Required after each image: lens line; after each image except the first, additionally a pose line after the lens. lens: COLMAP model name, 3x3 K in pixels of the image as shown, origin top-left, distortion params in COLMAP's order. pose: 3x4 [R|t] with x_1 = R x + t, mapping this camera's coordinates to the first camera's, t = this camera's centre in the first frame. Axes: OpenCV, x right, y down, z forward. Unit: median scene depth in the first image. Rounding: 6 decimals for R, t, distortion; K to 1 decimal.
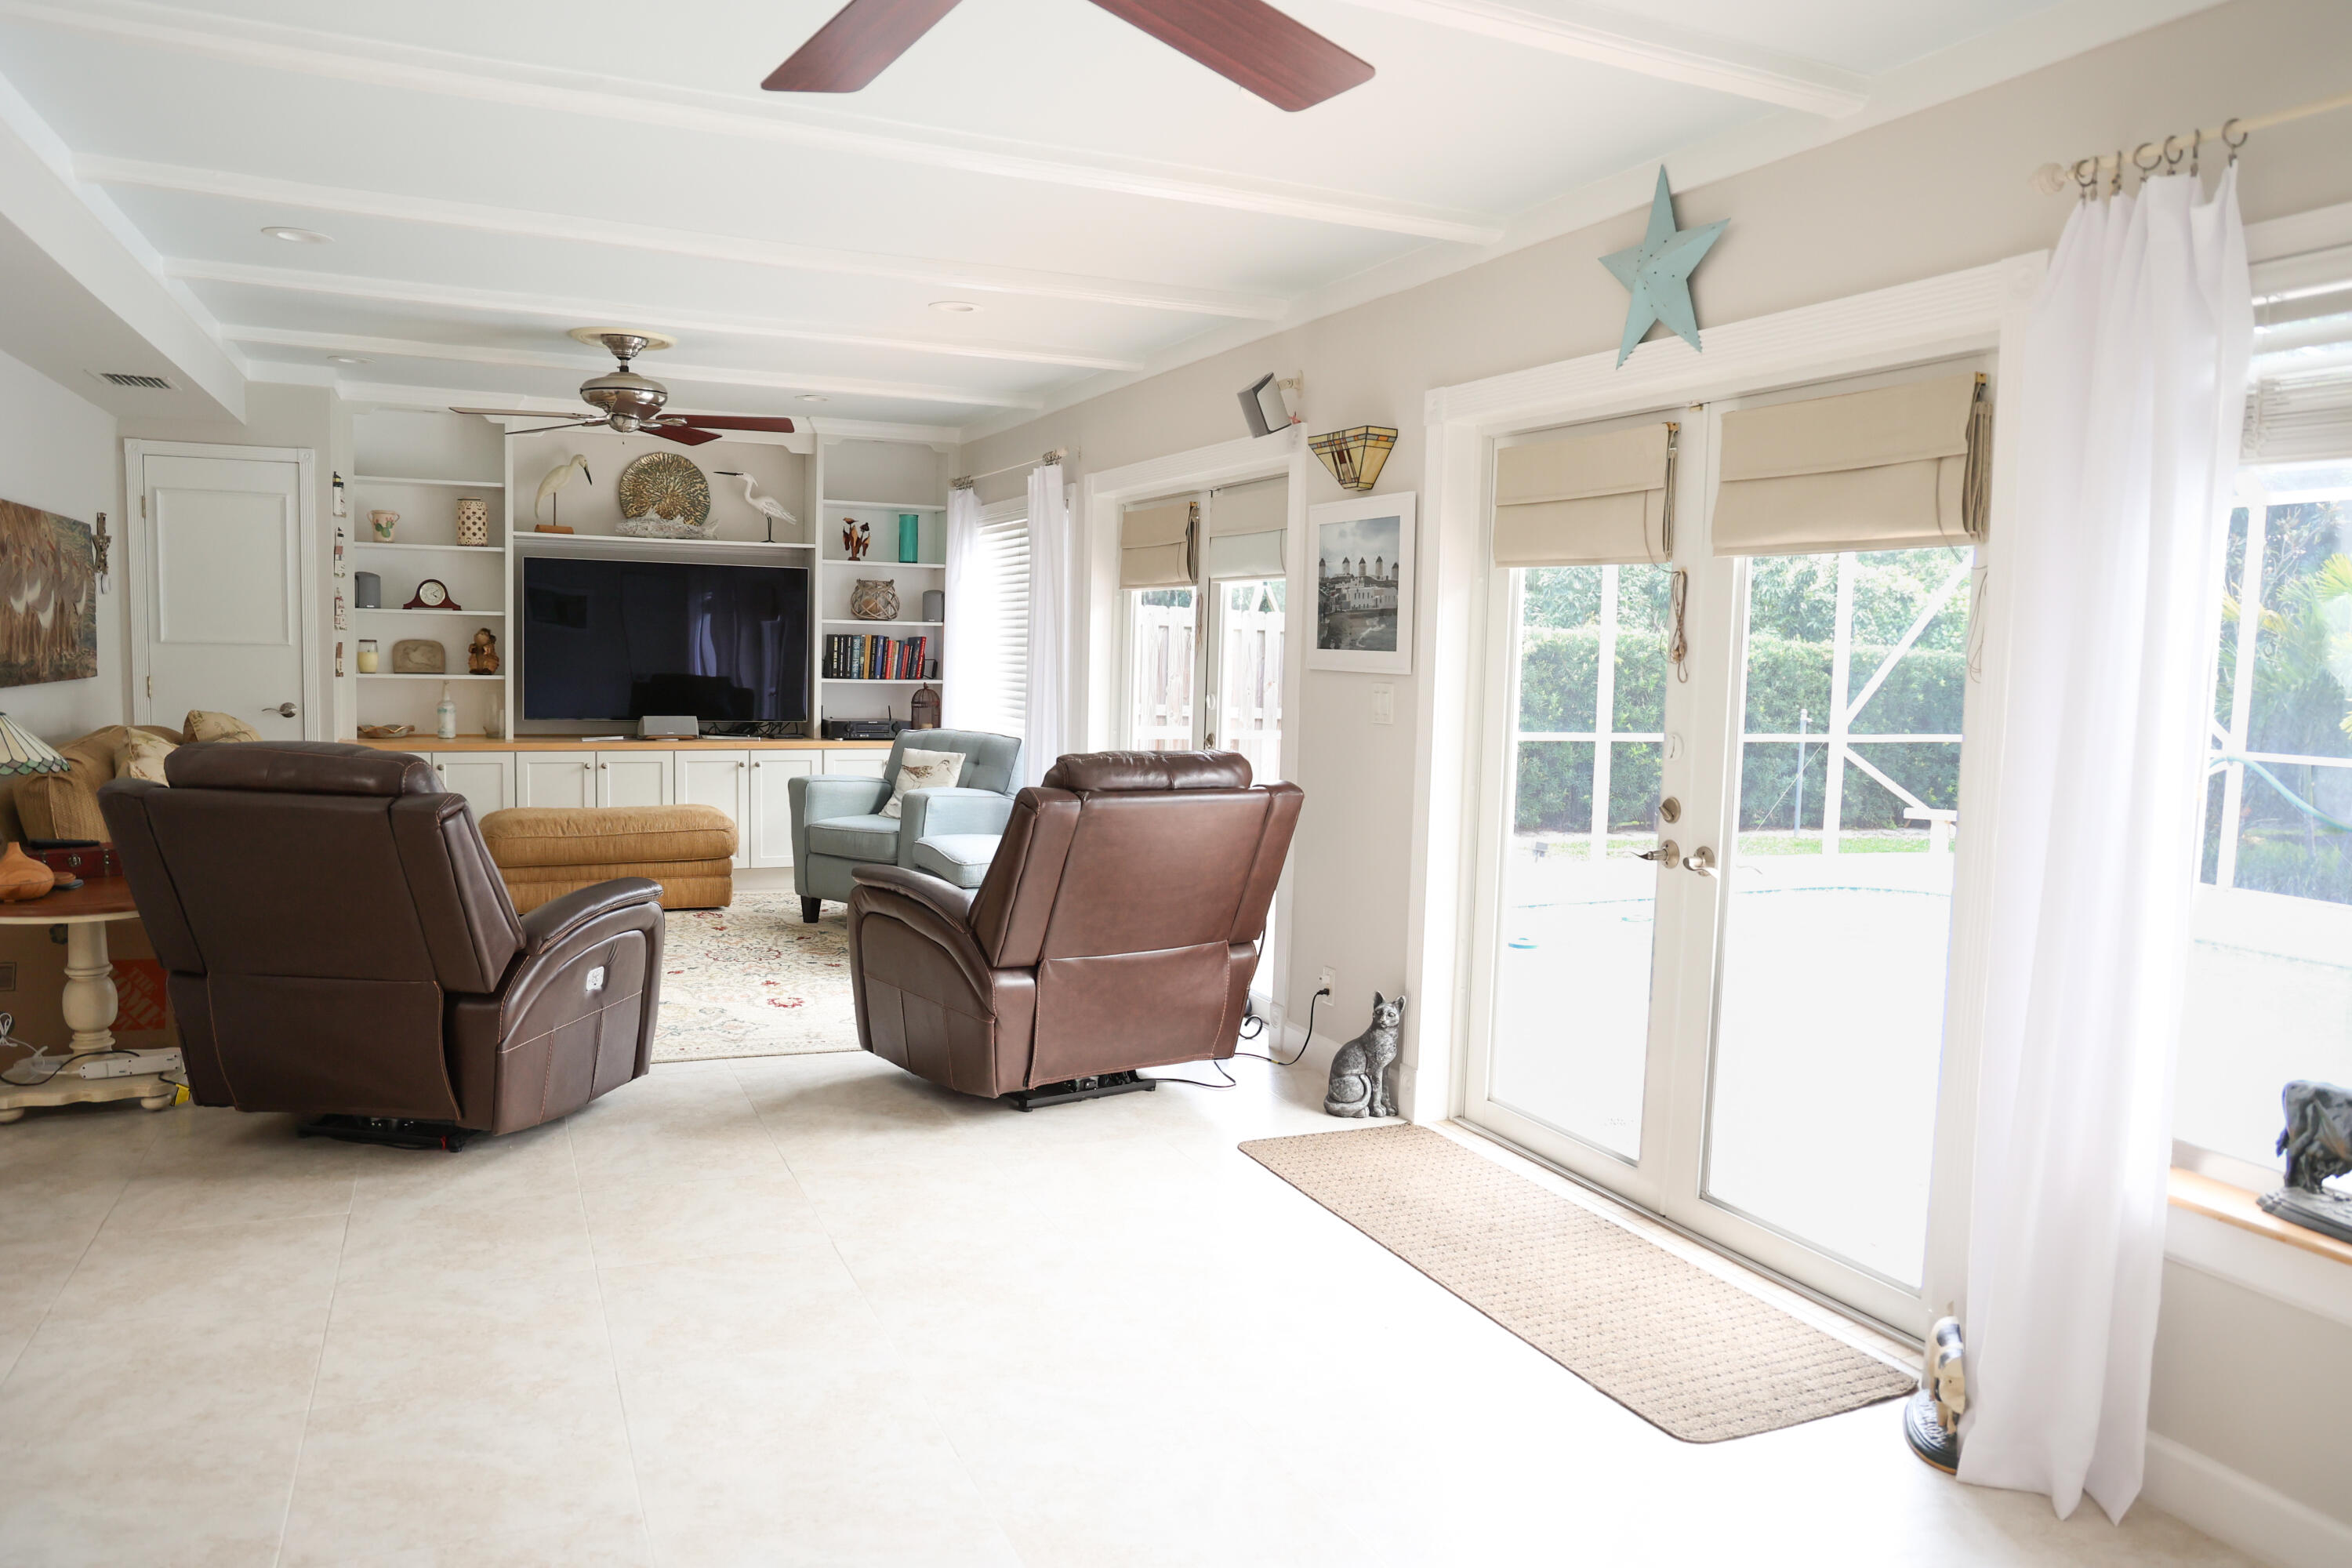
lens RADIAL K [[1638.2, 0, 1198.2], [0, 1638.2, 786.4], [0, 0, 1]] dist [-0.098470, 0.098019]
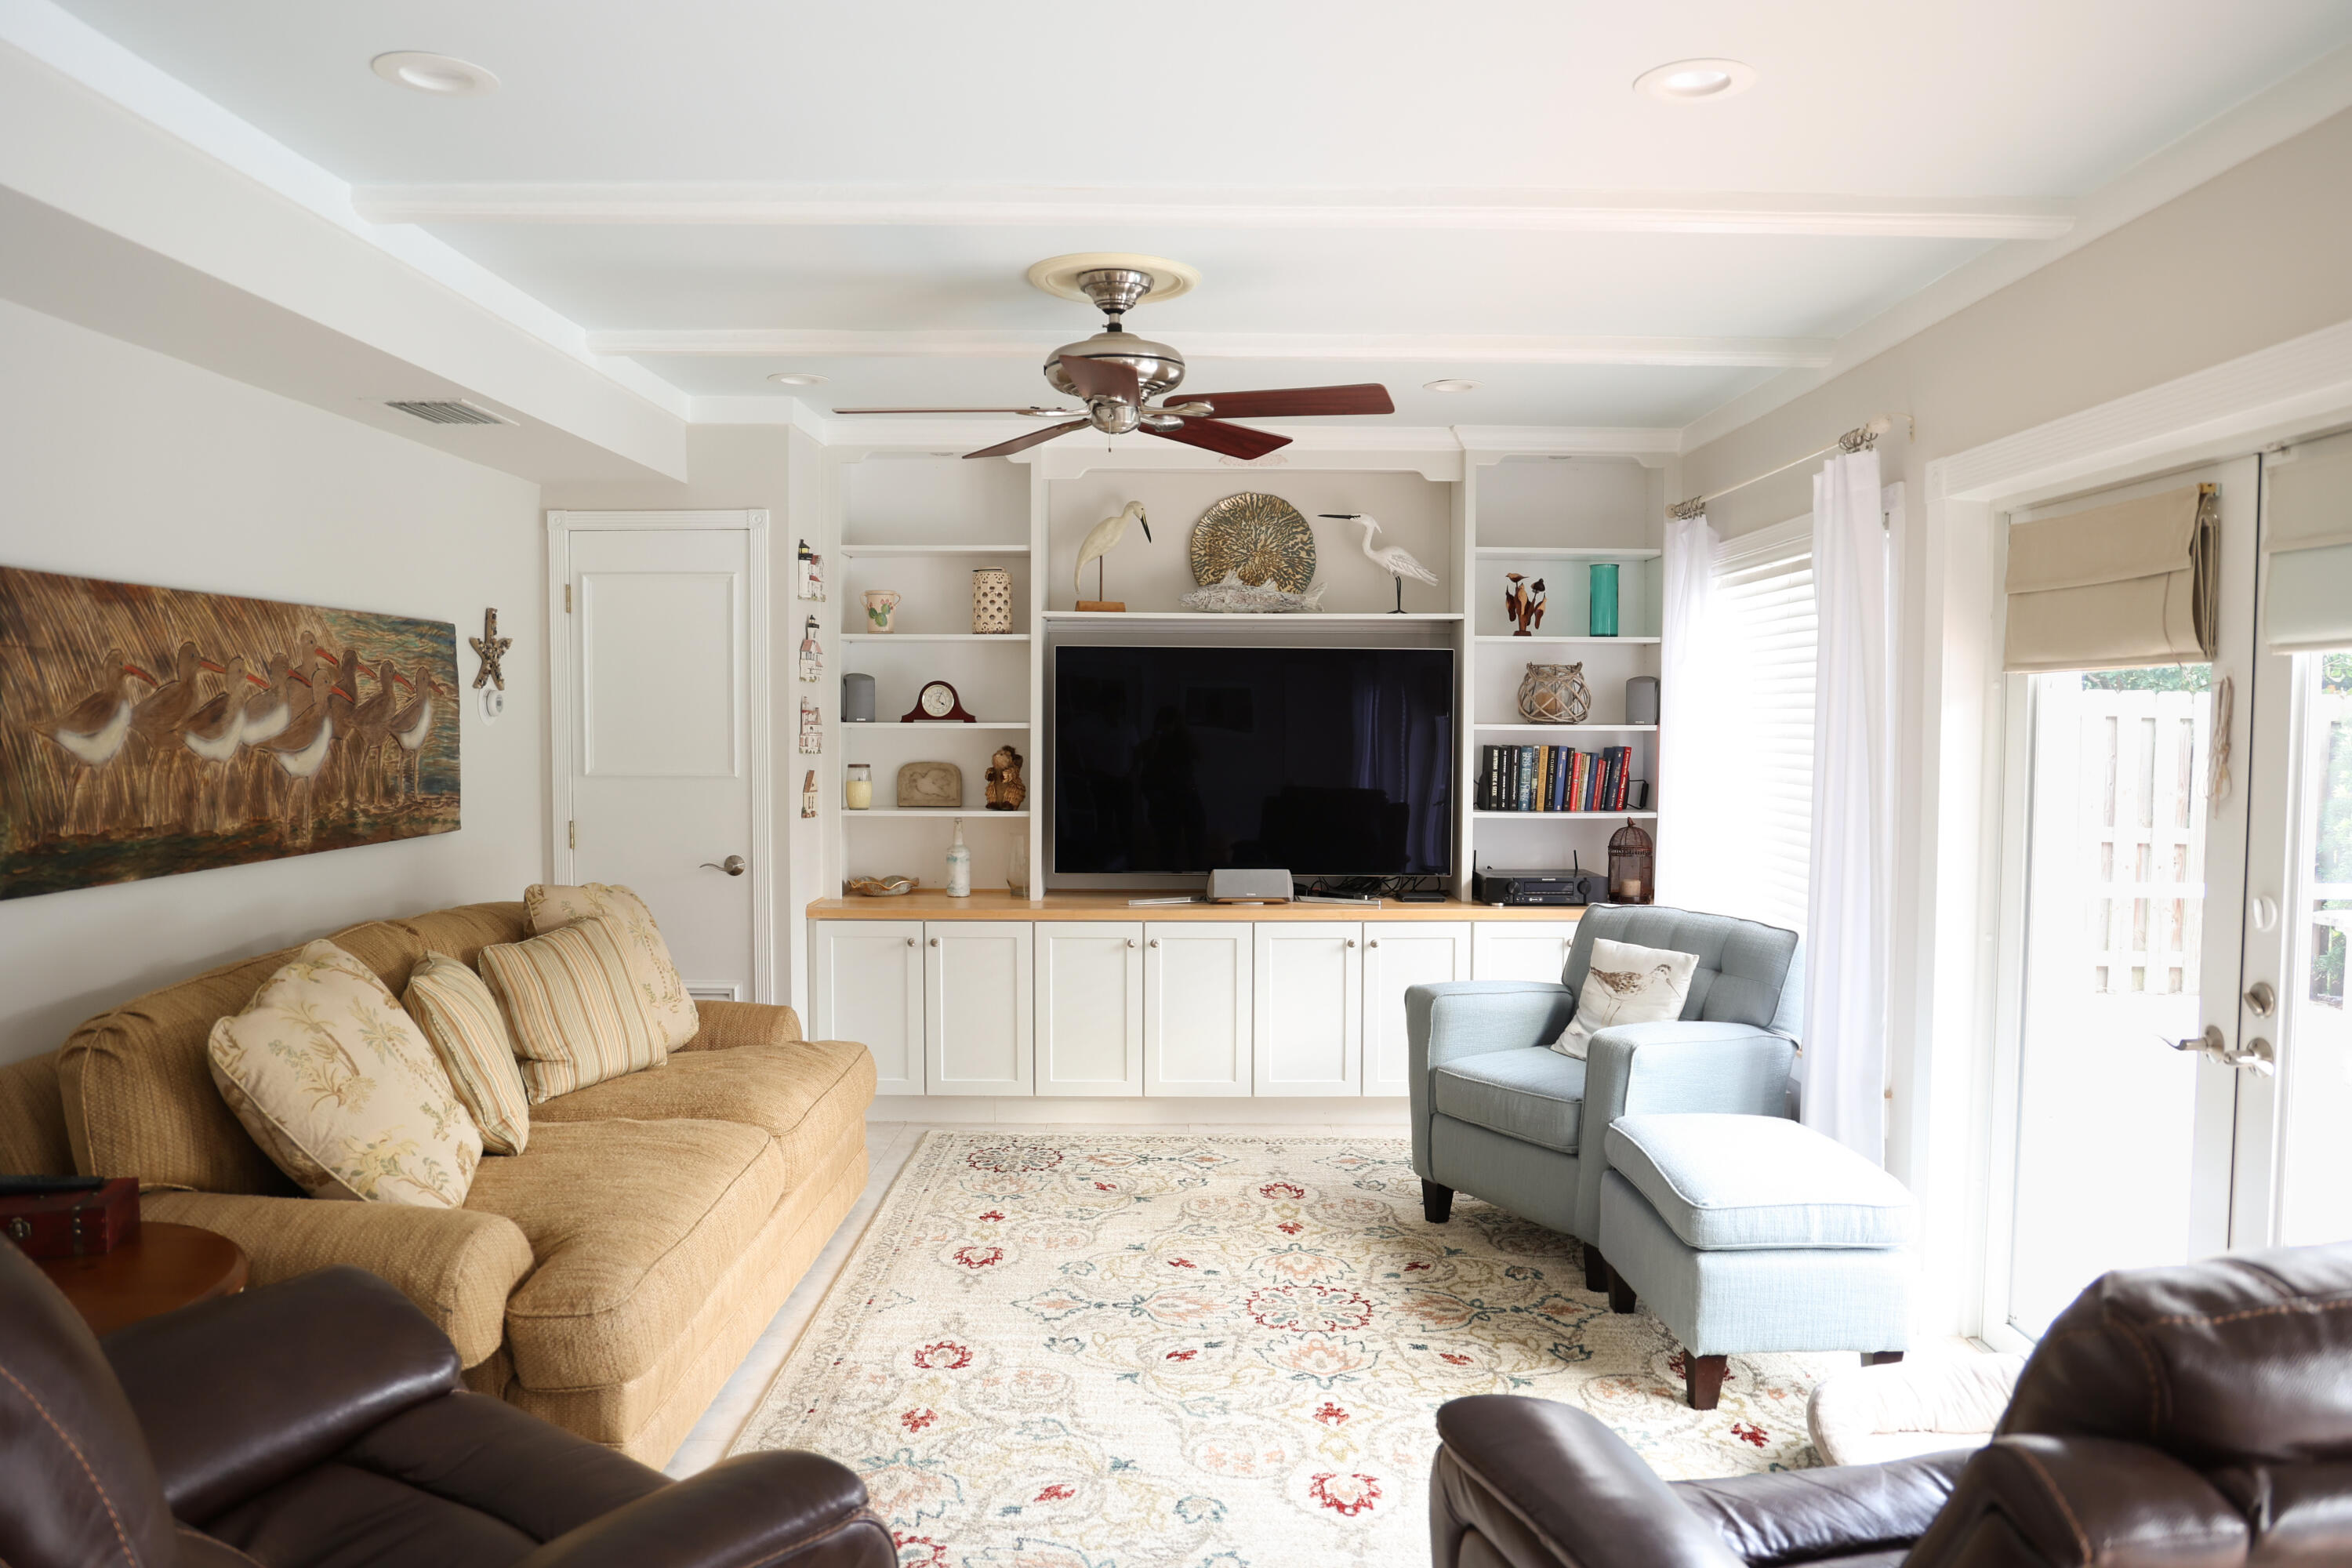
lens RADIAL K [[1638.2, 0, 1198.2], [0, 1638.2, 786.4], [0, 0, 1]] dist [-0.098470, 0.098019]
pose [[0.911456, -0.003182, -0.411385, -0.061161], [-0.016658, 0.998865, -0.044632, -0.047991], [0.411060, 0.047533, 0.910368, 0.362770]]
